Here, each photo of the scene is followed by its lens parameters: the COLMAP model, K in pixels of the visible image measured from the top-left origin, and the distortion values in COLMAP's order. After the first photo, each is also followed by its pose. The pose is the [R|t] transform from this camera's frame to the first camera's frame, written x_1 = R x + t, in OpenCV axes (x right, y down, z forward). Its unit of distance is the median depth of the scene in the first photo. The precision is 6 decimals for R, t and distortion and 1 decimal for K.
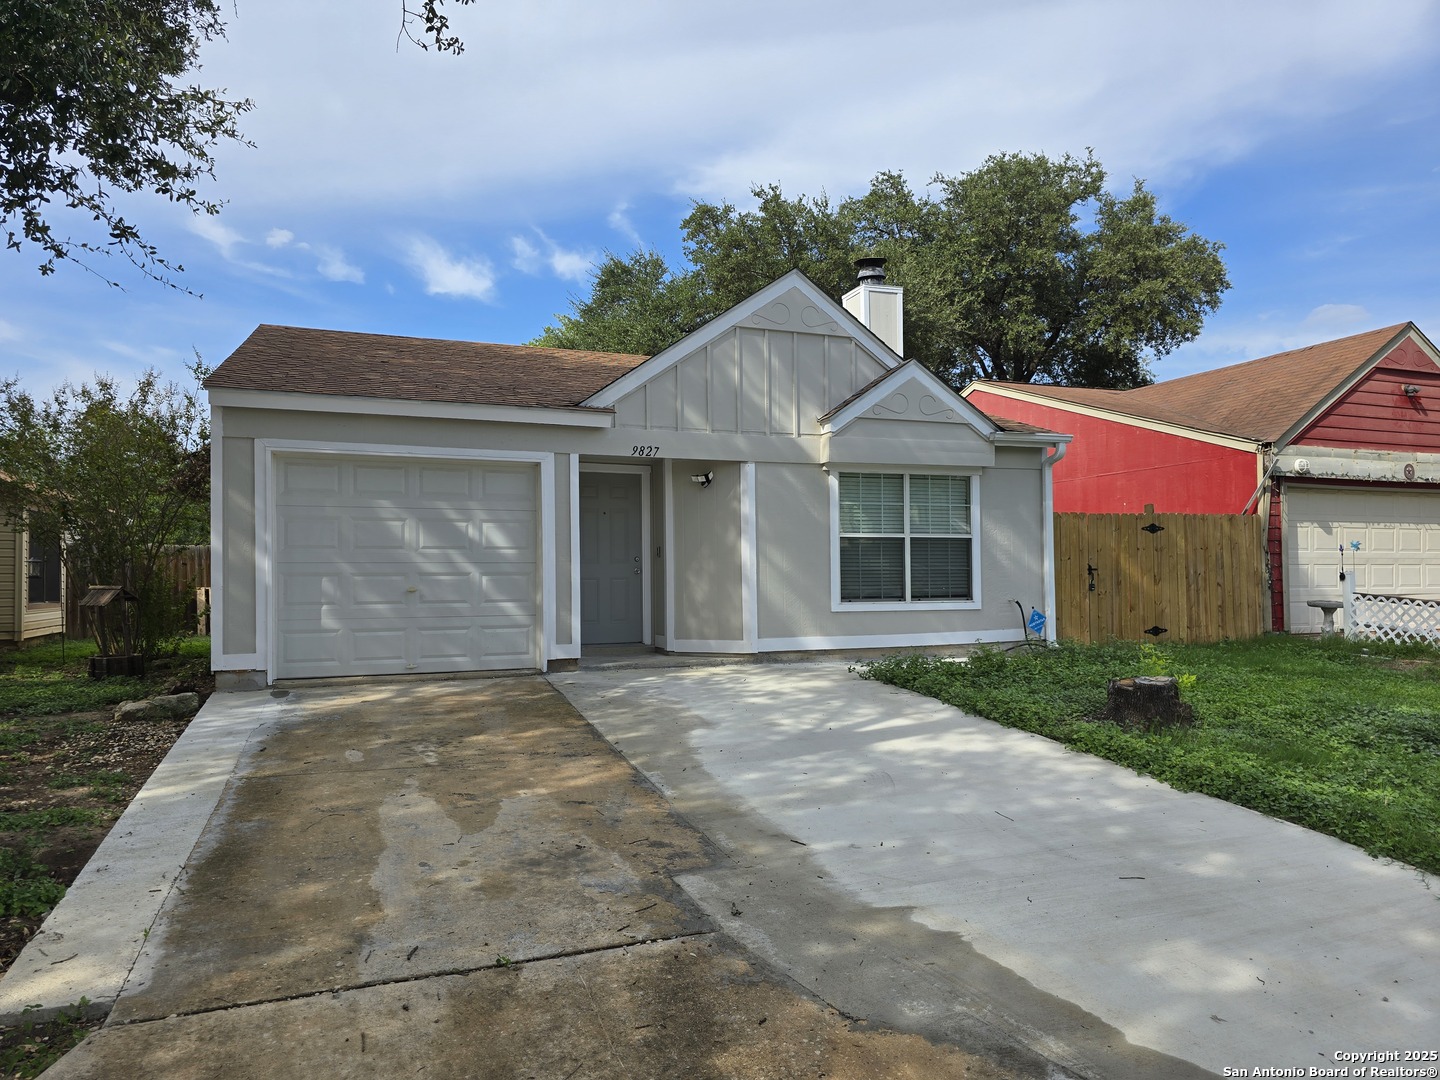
lens RADIAL K [[966.6, 0, 718.8], [0, 966.6, 551.7], [0, 0, 1]] dist [0.060192, -0.054678]
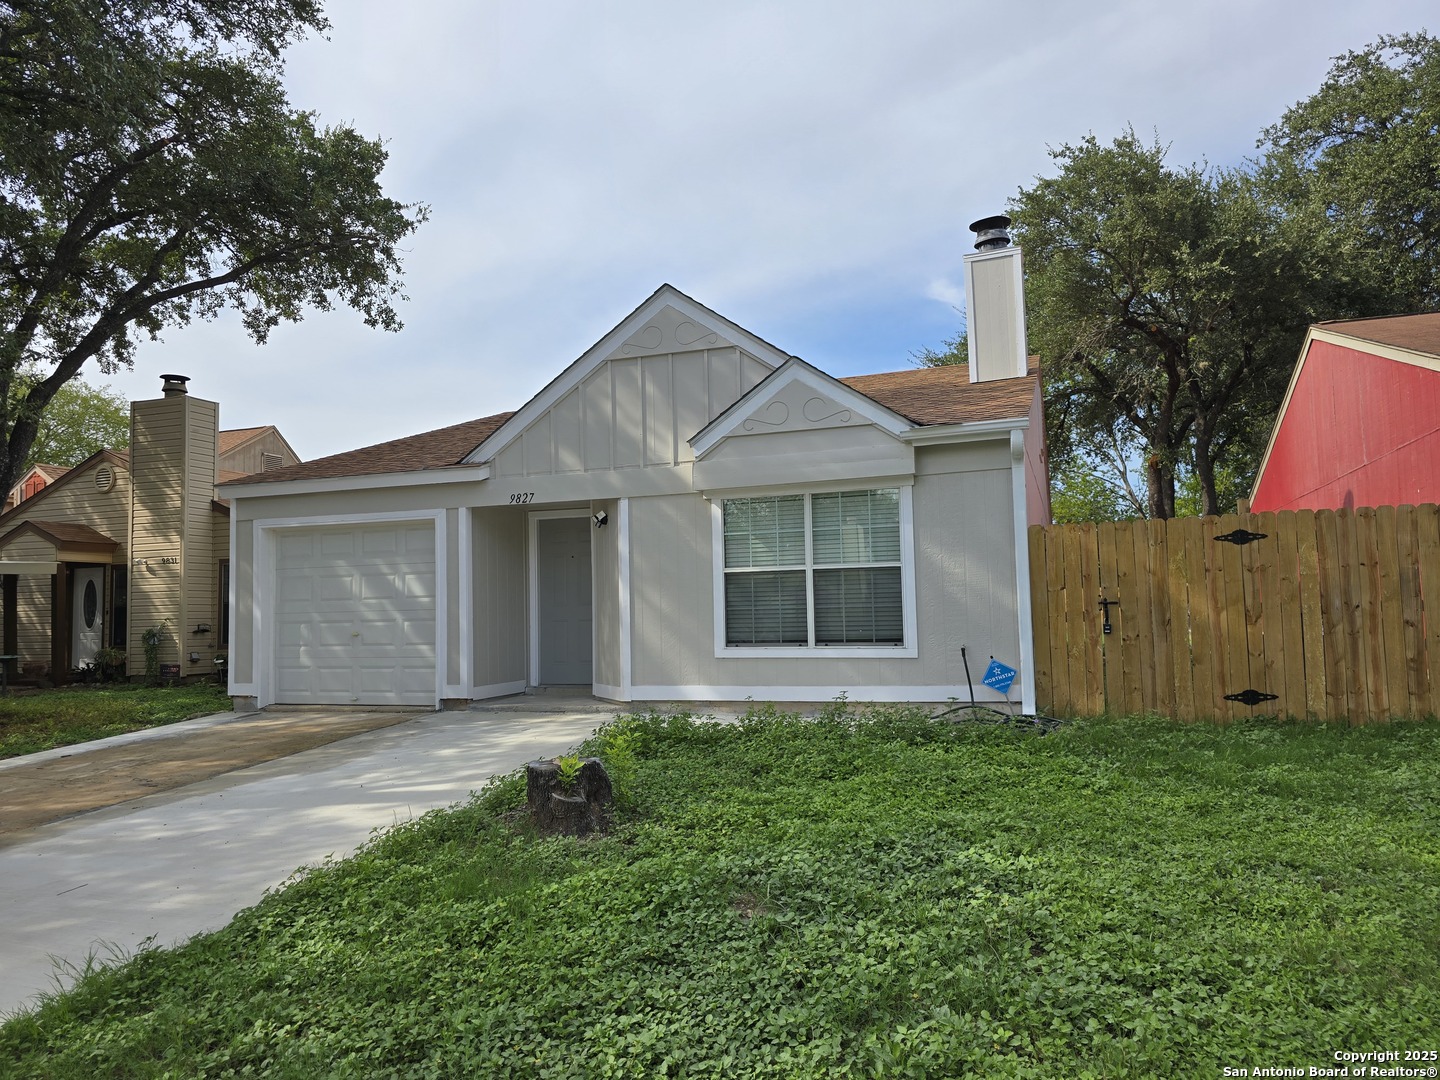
lens RADIAL K [[966.6, 0, 729.6], [0, 966.6, 551.5], [0, 0, 1]] dist [0.060192, -0.054678]
pose [[0.758935, -0.049707, -0.649266, 0.705361], [0.033493, 0.998742, -0.037311, -0.001785], [0.650304, 0.006571, 0.759645, 0.336237]]
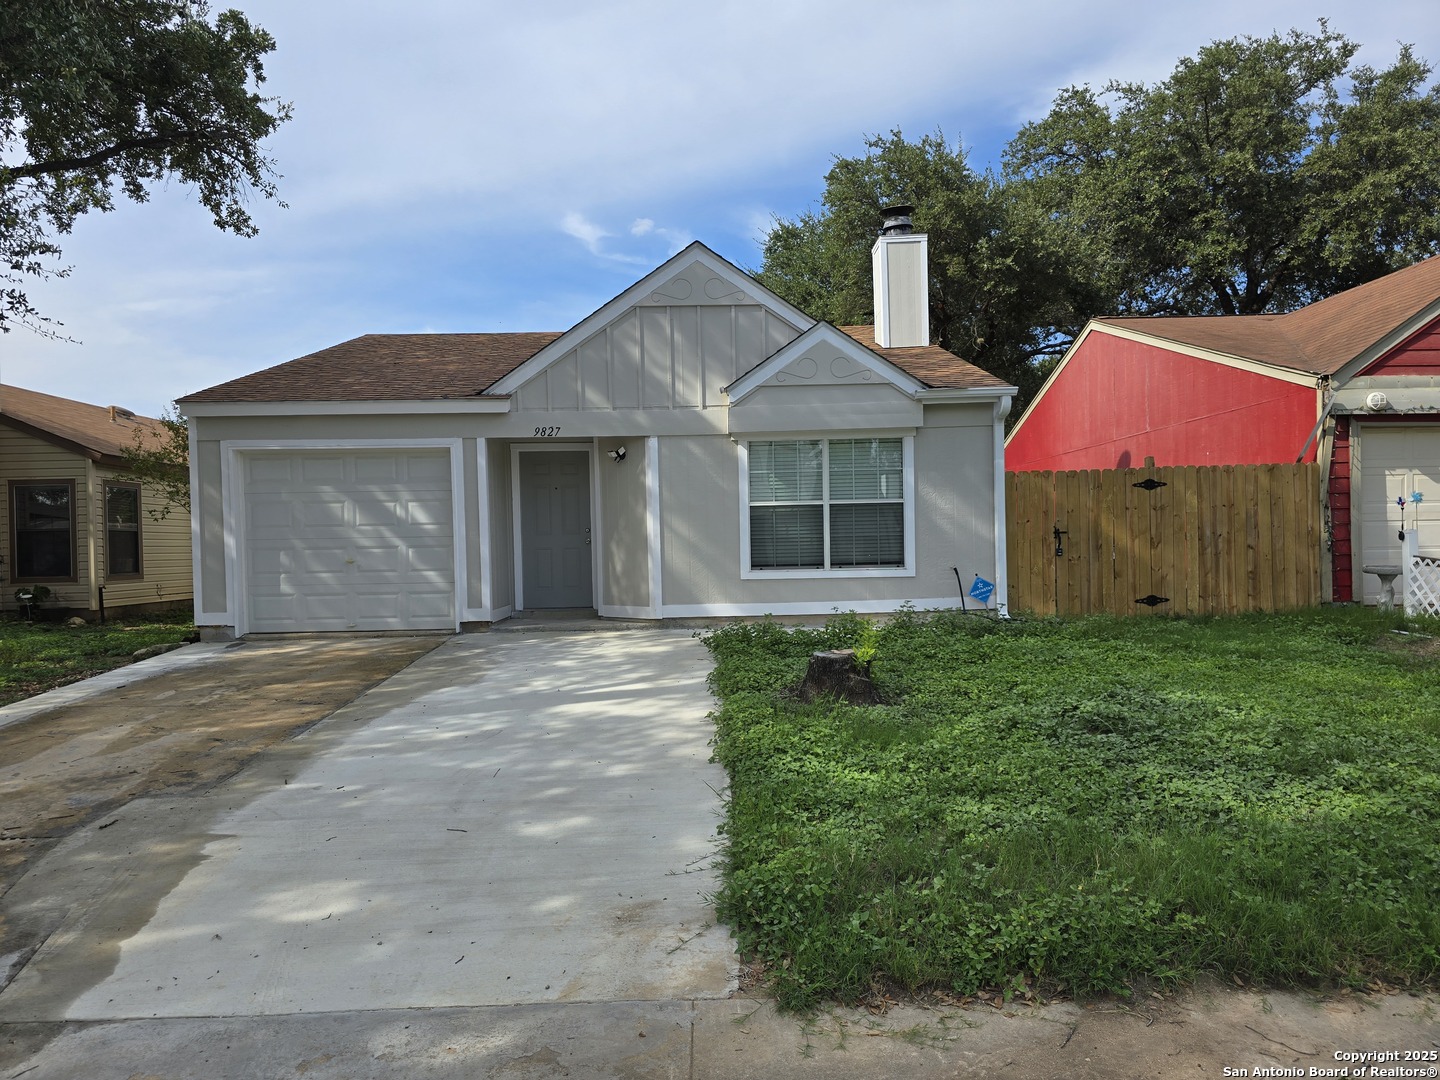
lens RADIAL K [[966.6, 0, 711.4], [0, 966.6, 559.0], [0, 0, 1]] dist [0.060192, -0.054678]
pose [[0.936246, -0.005048, -0.351309, 0.445204], [0.022188, 0.998750, 0.044780, -0.005787], [0.350644, -0.049720, 0.935188, 0.037810]]
